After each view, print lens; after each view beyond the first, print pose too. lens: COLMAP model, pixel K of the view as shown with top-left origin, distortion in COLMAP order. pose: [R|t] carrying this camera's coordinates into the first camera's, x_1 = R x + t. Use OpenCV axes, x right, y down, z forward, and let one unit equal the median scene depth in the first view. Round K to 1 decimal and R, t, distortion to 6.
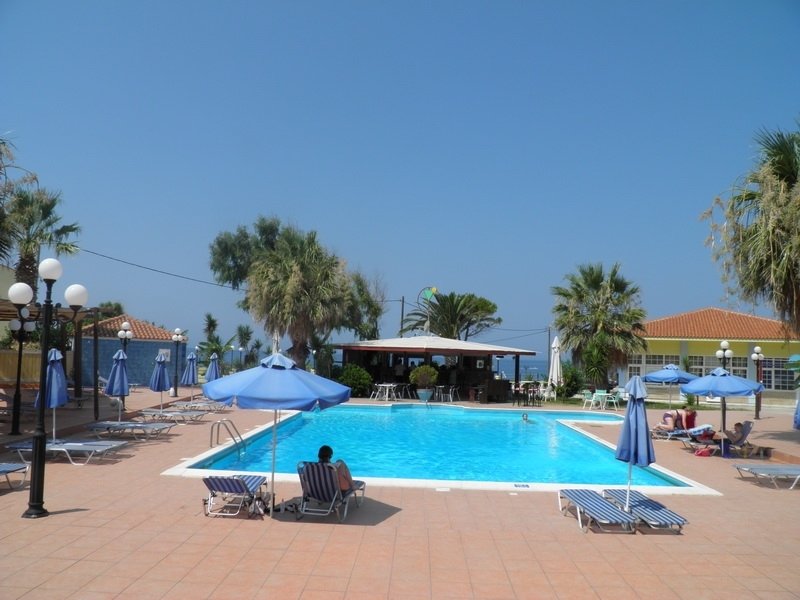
lens RADIAL K [[655.7, 0, 401.6], [0, 655.7, 319.3], [0, 0, 1]] dist [-0.060778, 0.003111]
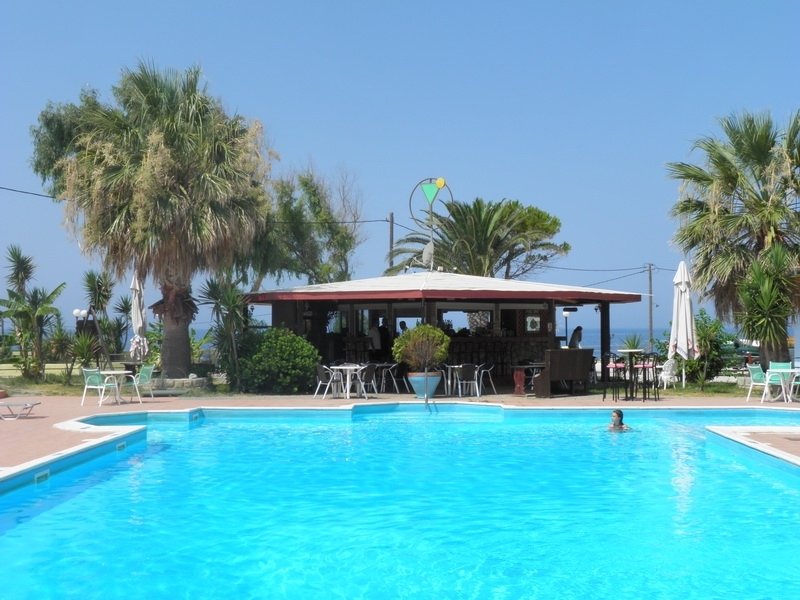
lens RADIAL K [[1034.1, 0, 400.0], [0, 1034.1, 300.0], [0, 0, 1]] dist [0.009706, -0.044305]
pose [[0.999322, -0.036104, -0.007151, 0.022627], [0.036285, 0.998975, 0.027059, 0.026928], [0.006167, -0.027300, 0.999608, 0.196950]]
